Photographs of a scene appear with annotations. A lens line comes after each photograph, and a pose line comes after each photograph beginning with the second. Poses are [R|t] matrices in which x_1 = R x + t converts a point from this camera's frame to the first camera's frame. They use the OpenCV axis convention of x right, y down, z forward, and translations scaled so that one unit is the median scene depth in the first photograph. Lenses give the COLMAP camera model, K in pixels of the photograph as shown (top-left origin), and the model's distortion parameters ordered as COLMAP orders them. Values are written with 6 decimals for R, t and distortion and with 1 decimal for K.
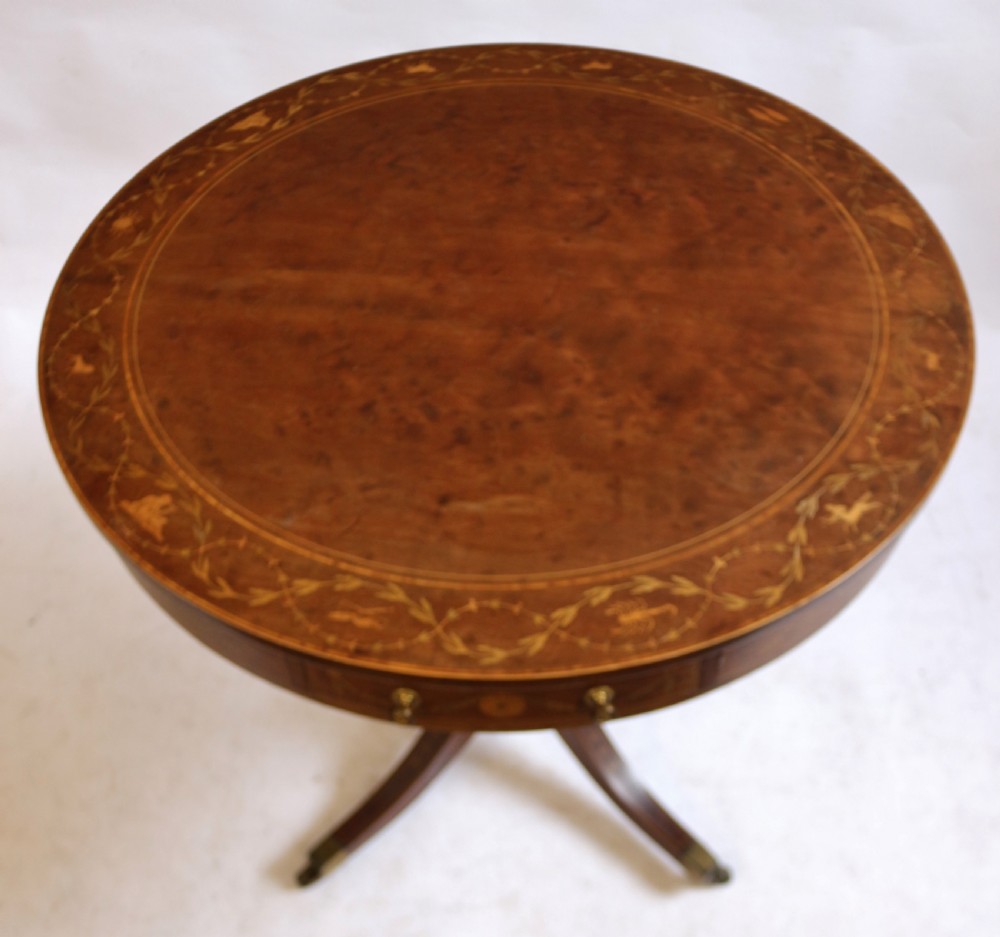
lens RADIAL K [[1315.7, 0, 497.5], [0, 1315.7, 580.8], [0, 0, 1]] dist [-0.141968, 0.000000]
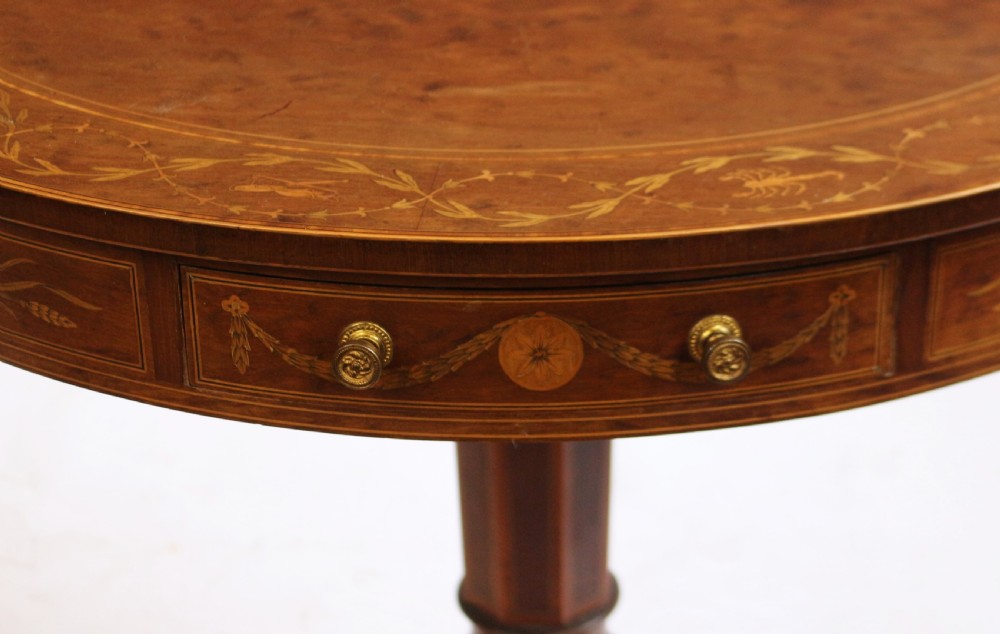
lens RADIAL K [[2443.7, 0, 519.3], [0, 2443.7, 329.9], [0, 0, 1]] dist [-0.042295, 0.000000]
pose [[0.999778, 0.000293, 0.021058, -0.023659], [0.008844, 0.901611, -0.432458, 0.465593], [-0.019113, 0.432548, 0.901408, 0.064356]]
